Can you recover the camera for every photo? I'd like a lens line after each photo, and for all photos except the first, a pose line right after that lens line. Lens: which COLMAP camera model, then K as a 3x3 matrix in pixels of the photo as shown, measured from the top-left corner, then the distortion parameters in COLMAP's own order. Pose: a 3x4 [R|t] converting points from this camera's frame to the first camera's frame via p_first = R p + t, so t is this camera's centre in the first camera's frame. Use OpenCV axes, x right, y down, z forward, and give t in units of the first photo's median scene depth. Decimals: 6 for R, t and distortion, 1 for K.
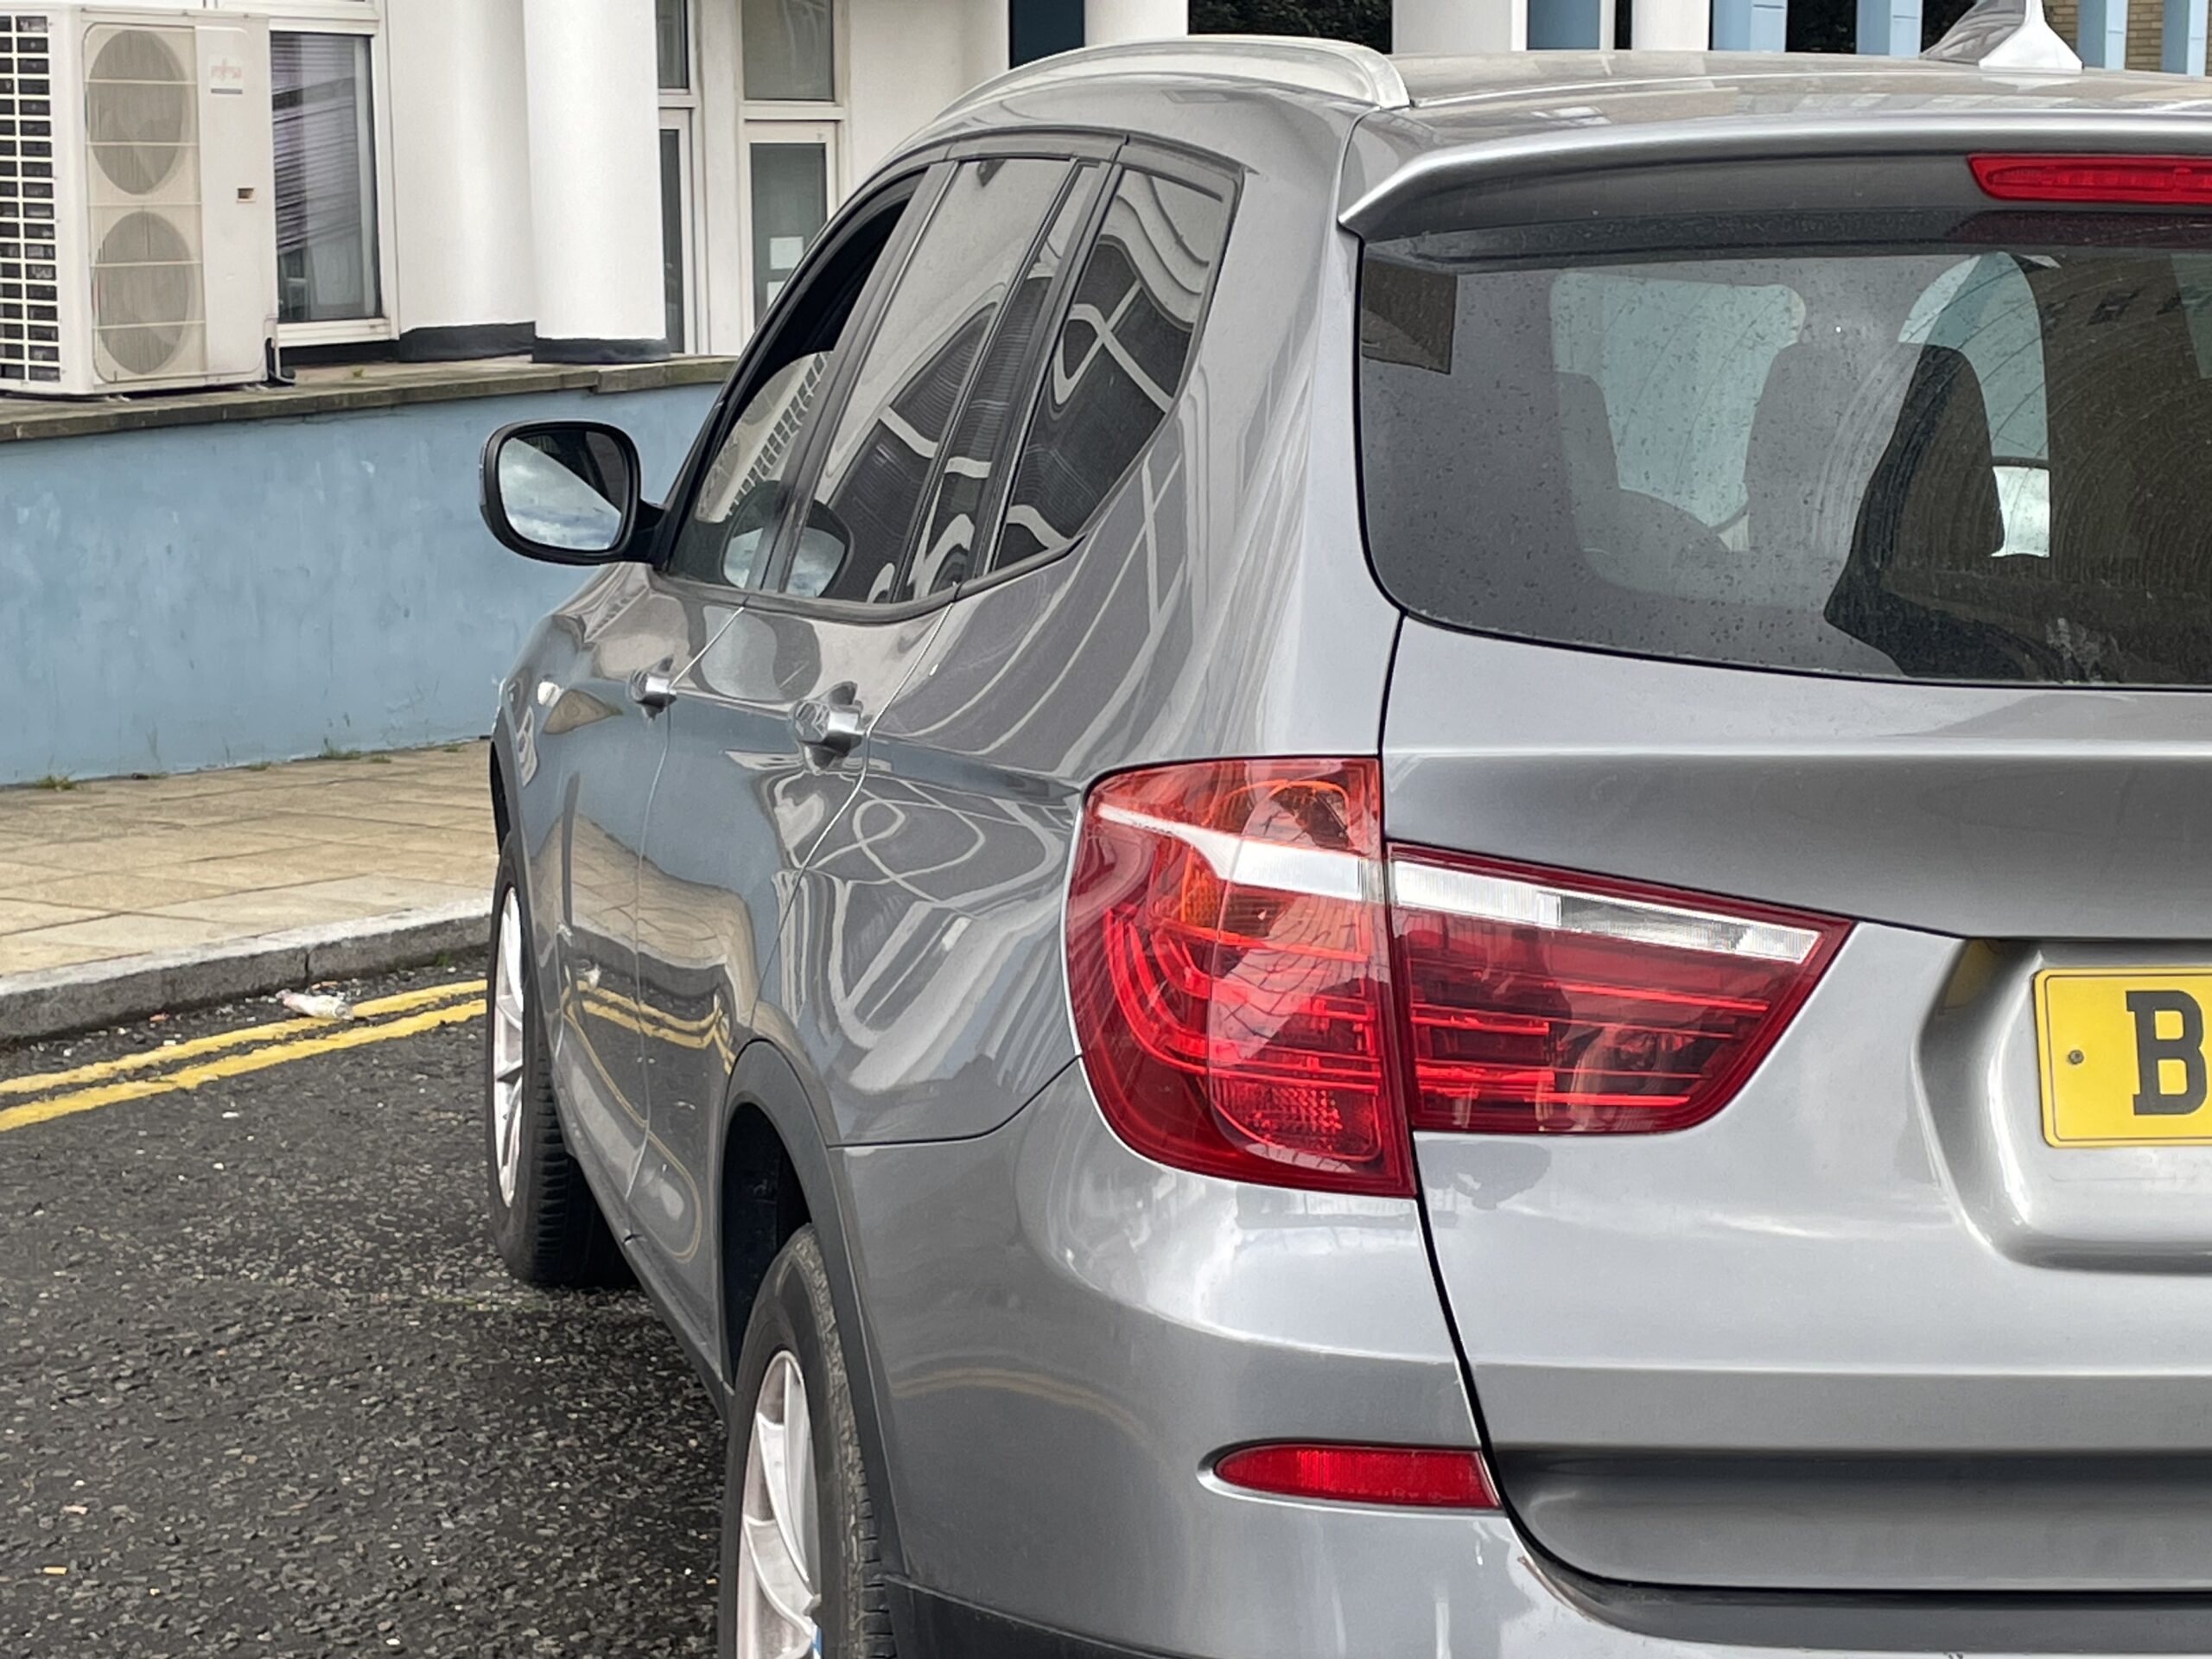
lens RADIAL K [[4097.0, 0, 1106.0], [0, 4097.0, 829.5], [0, 0, 1]] dist [0.154542, -0.330169]
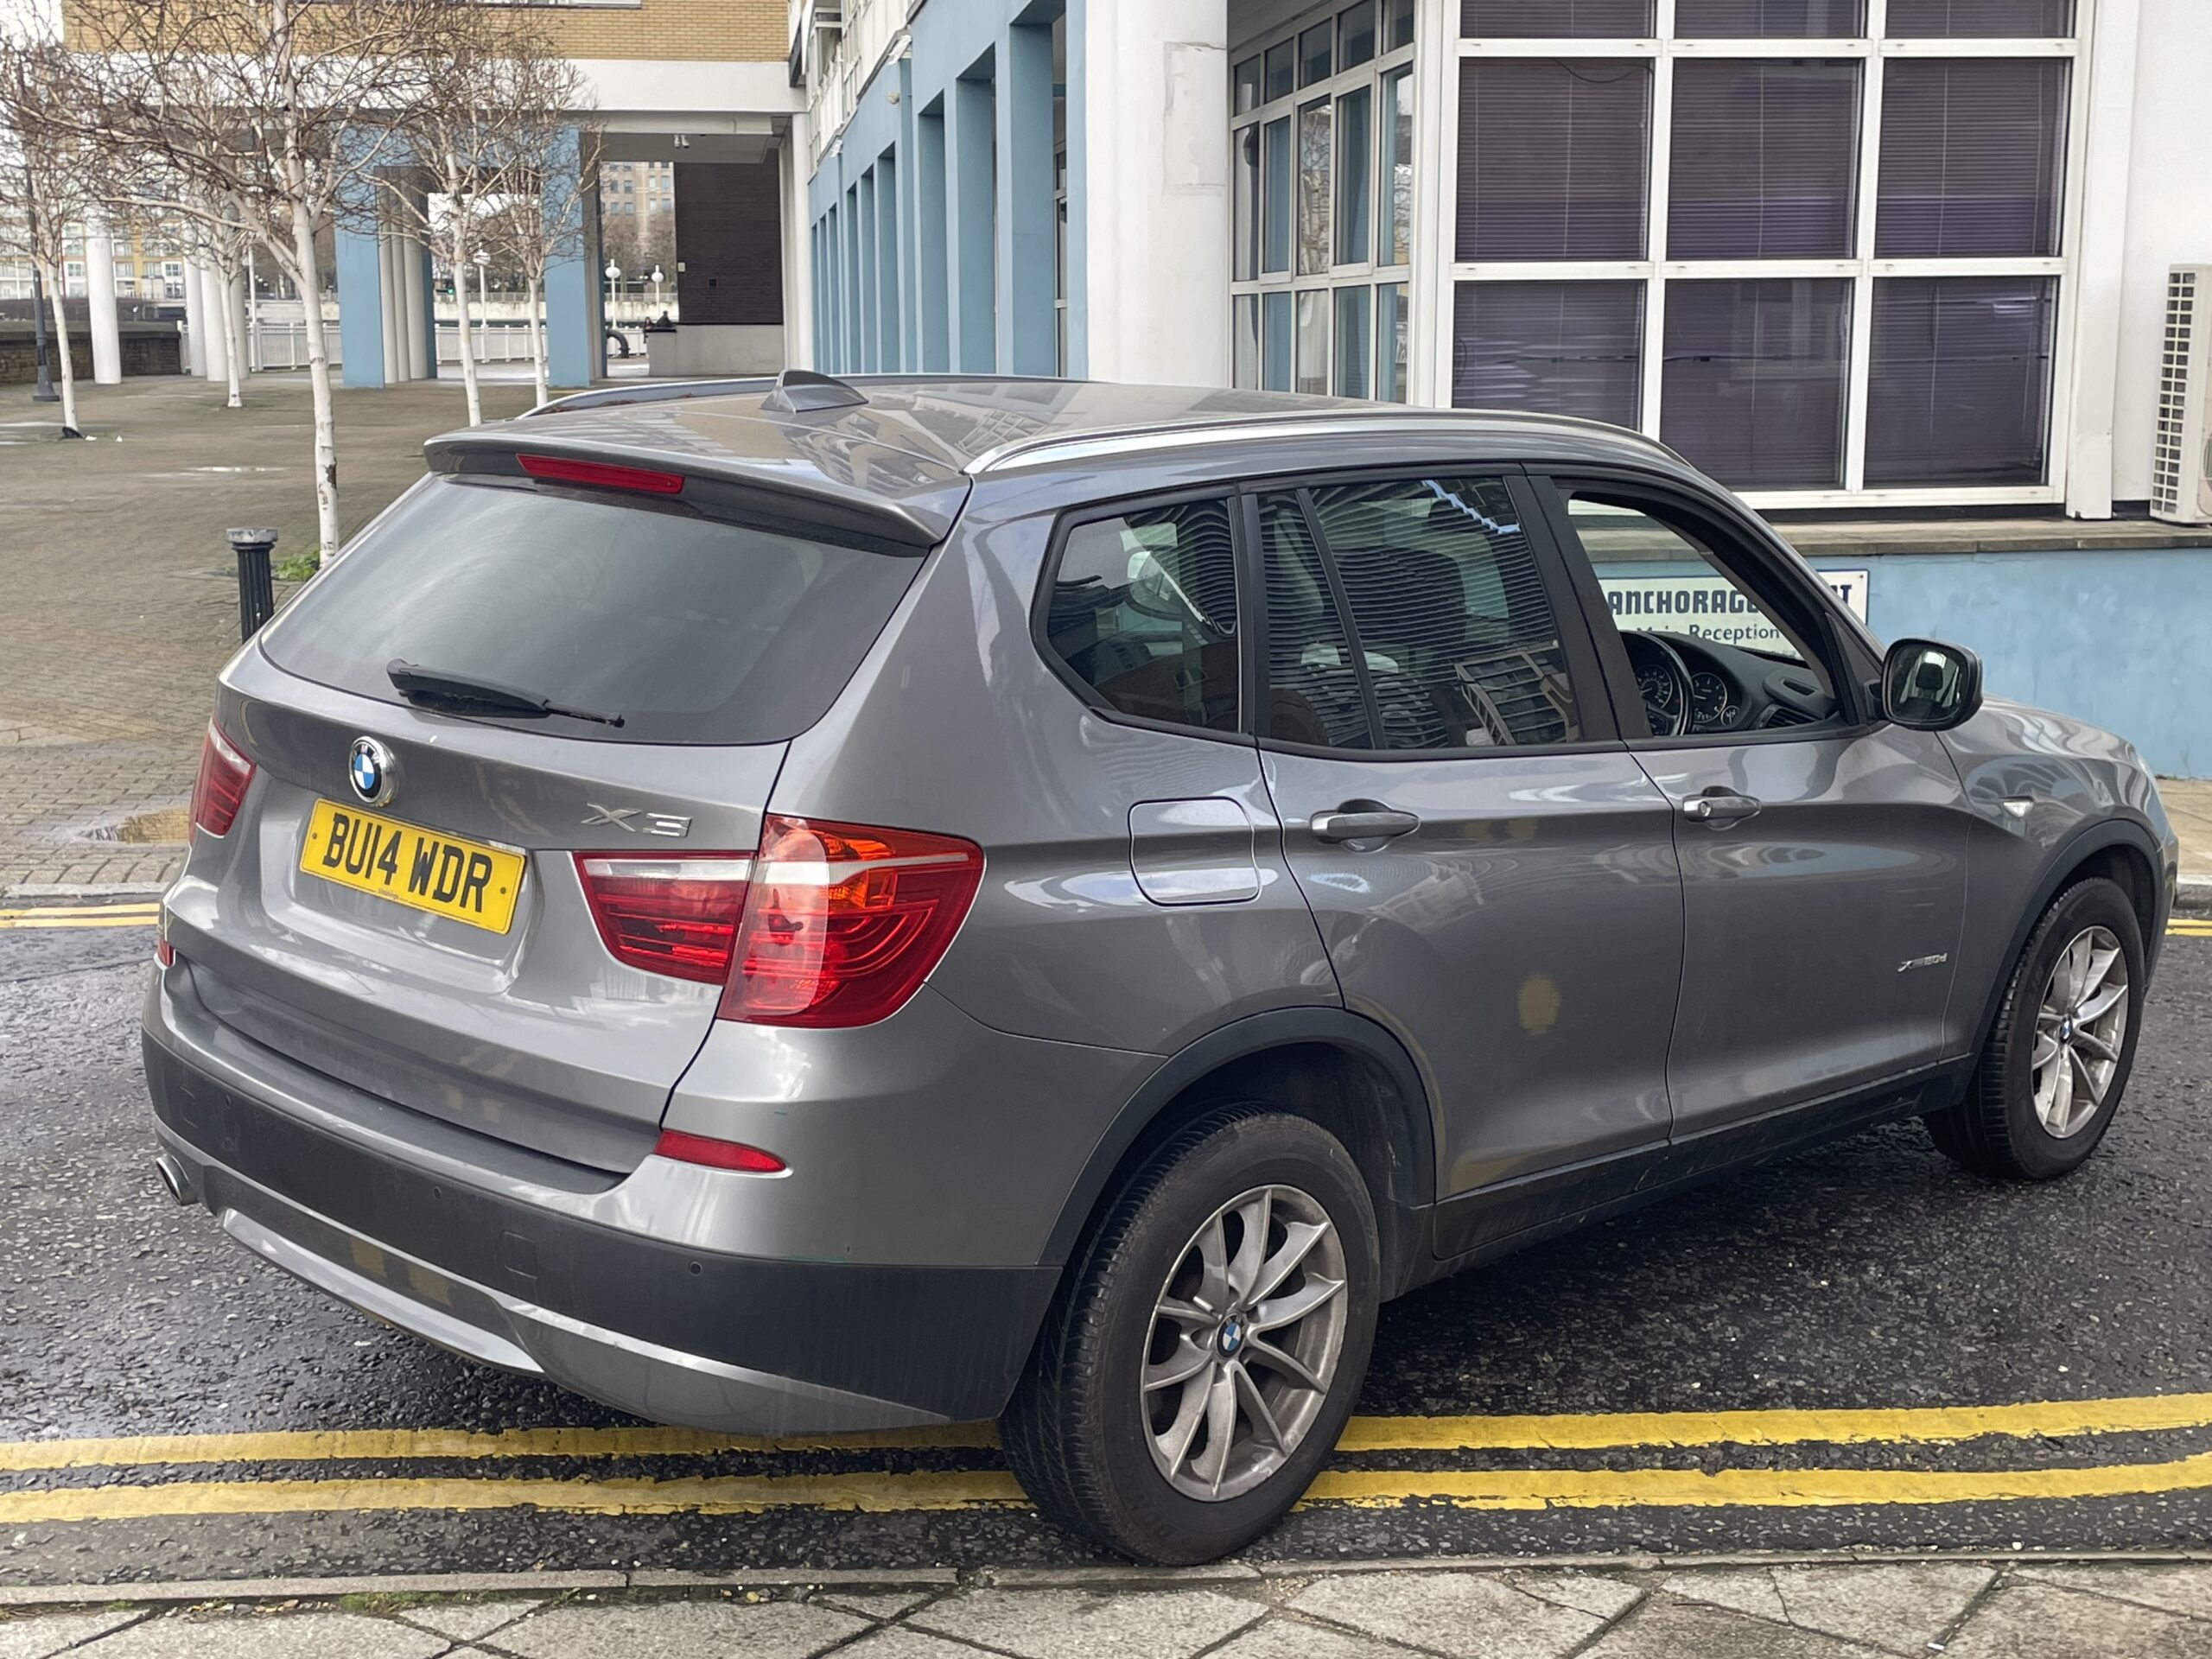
lens RADIAL K [[2761.8, 0, 1085.3], [0, 2761.8, 809.3], [0, 0, 1]] dist [0.125787, -0.222361]
pose [[0.562173, 0.145299, -0.814155, 0.376722], [-0.135648, 0.987313, 0.082537, -0.032127], [0.815819, 0.064039, 0.574751, 0.092931]]
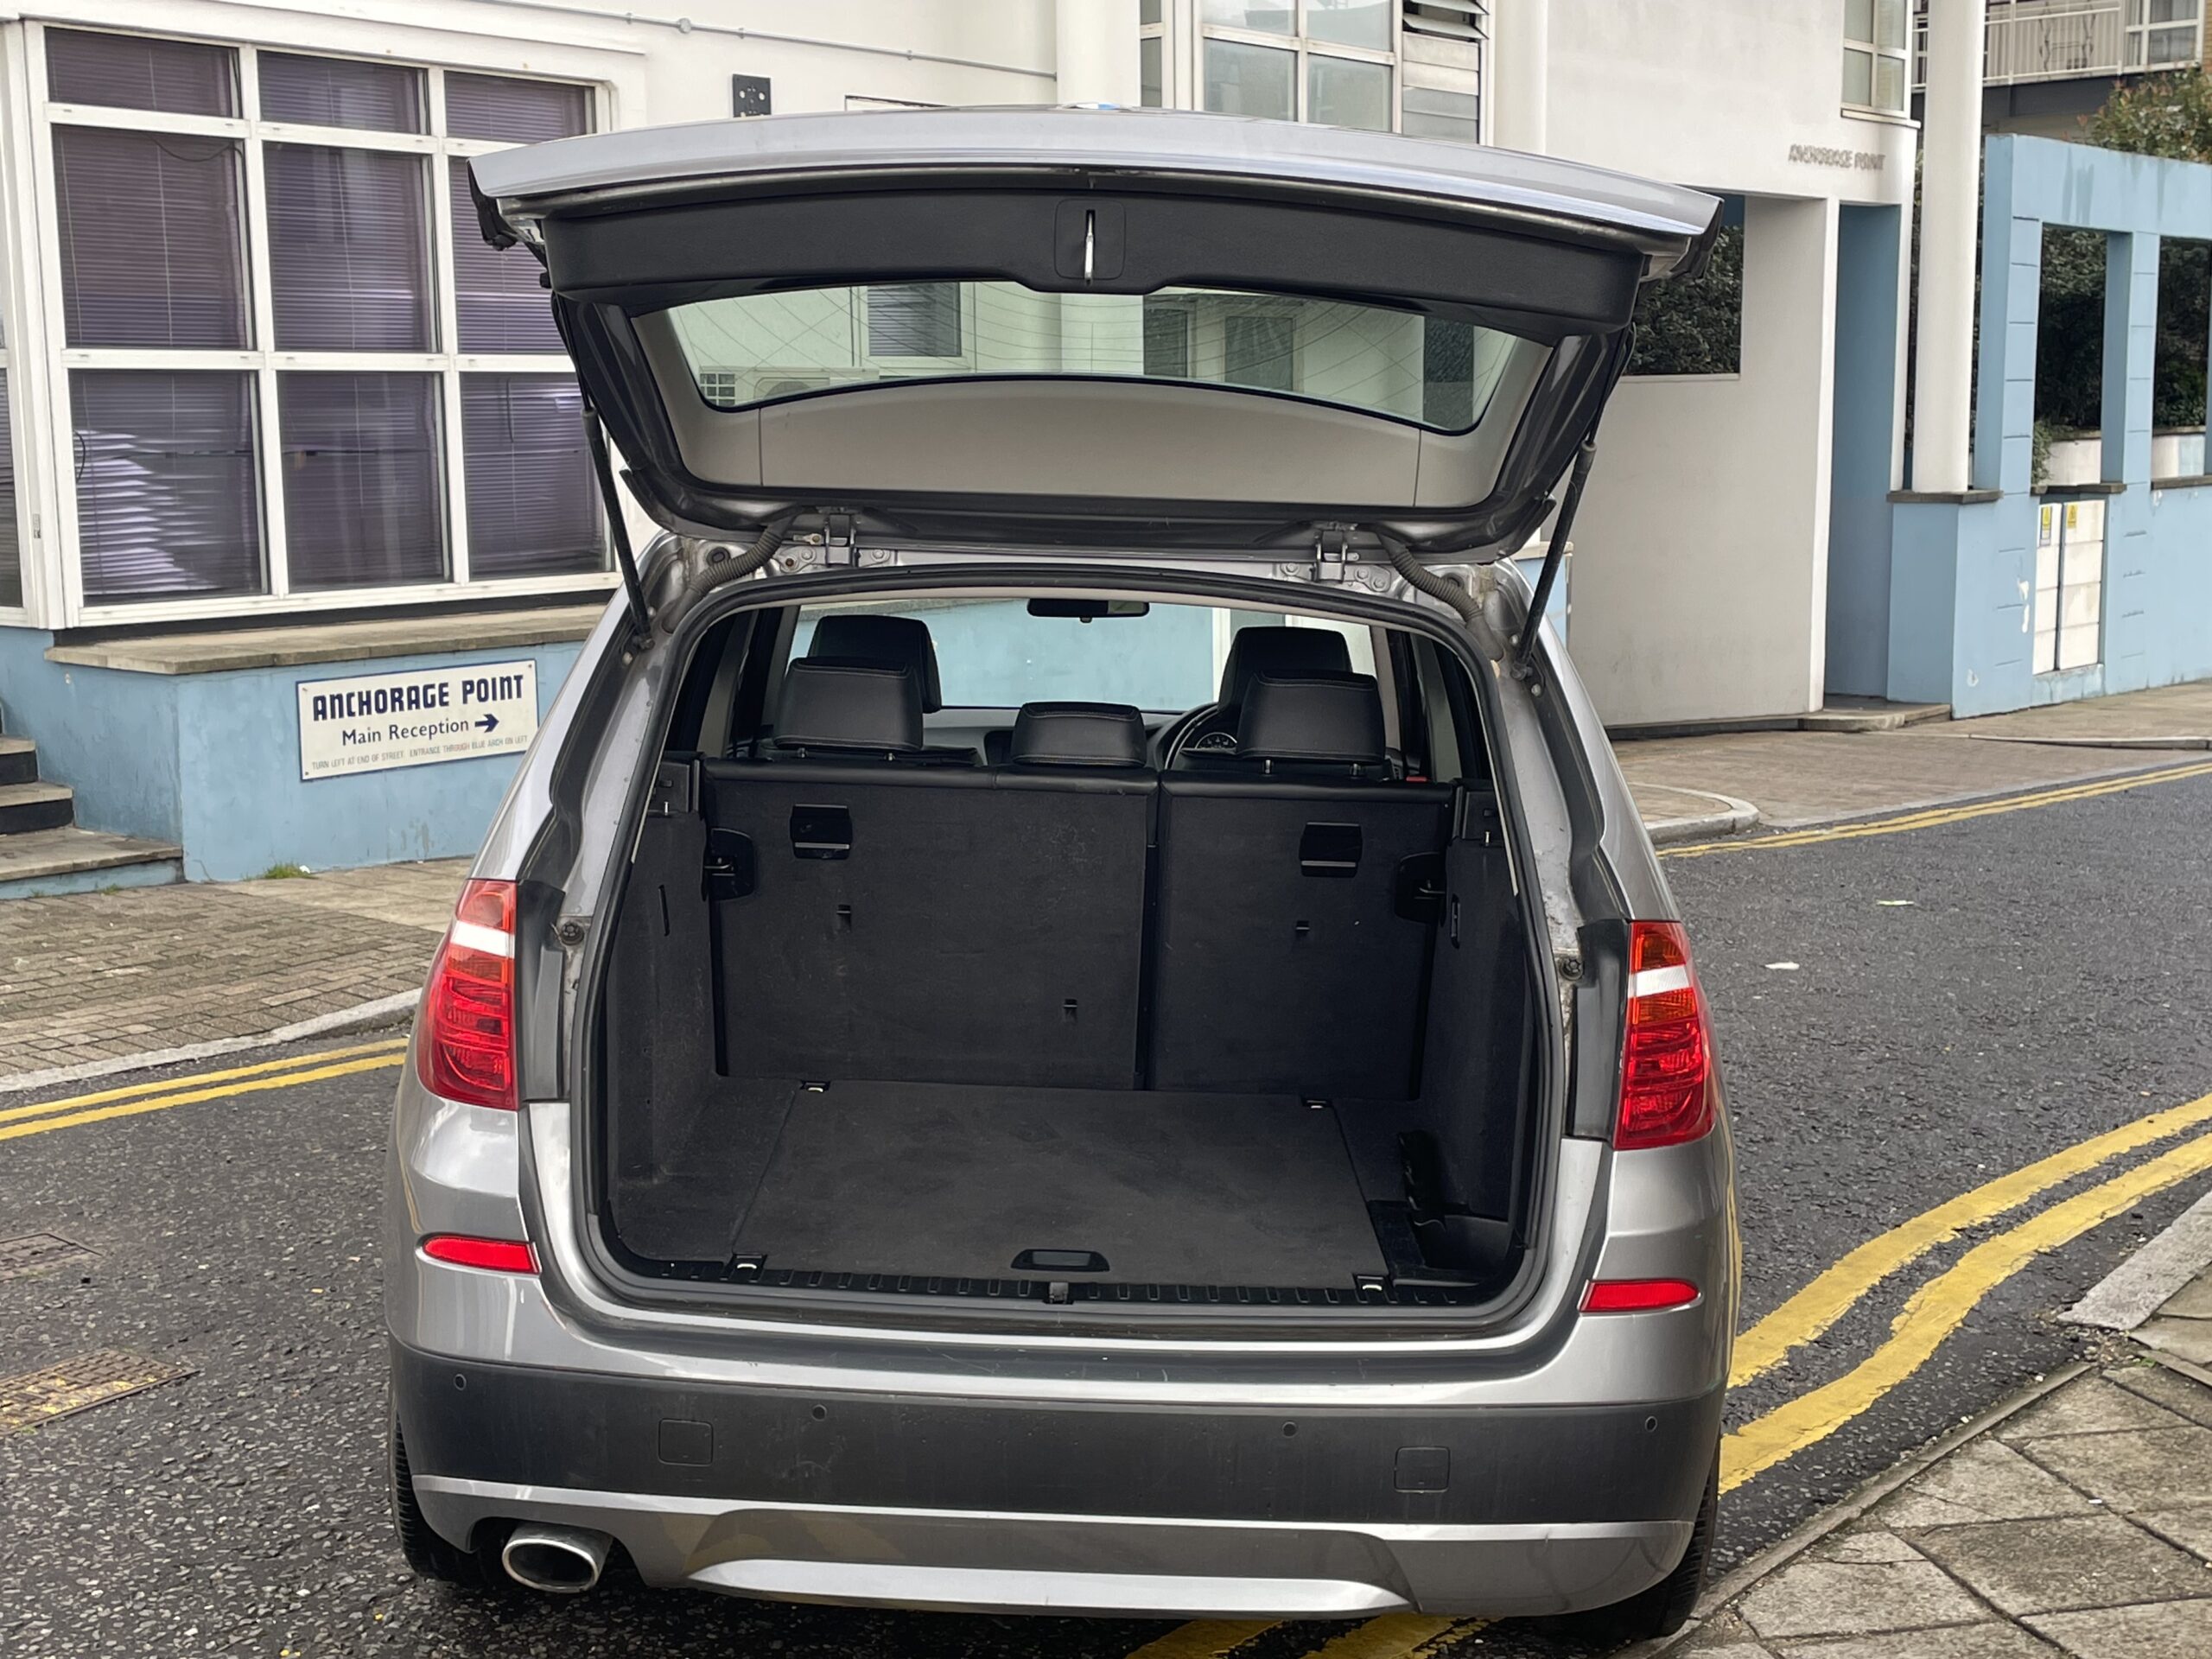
lens RADIAL K [[2761.8, 0, 1085.3], [0, 2761.8, 809.3], [0, 0, 1]] dist [0.125787, -0.222361]
pose [[0.975243, 0.025782, -0.219627, 0.128286], [-0.030046, 0.999419, -0.016098, -0.008138], [0.219084, 0.022299, 0.975451, -0.044909]]
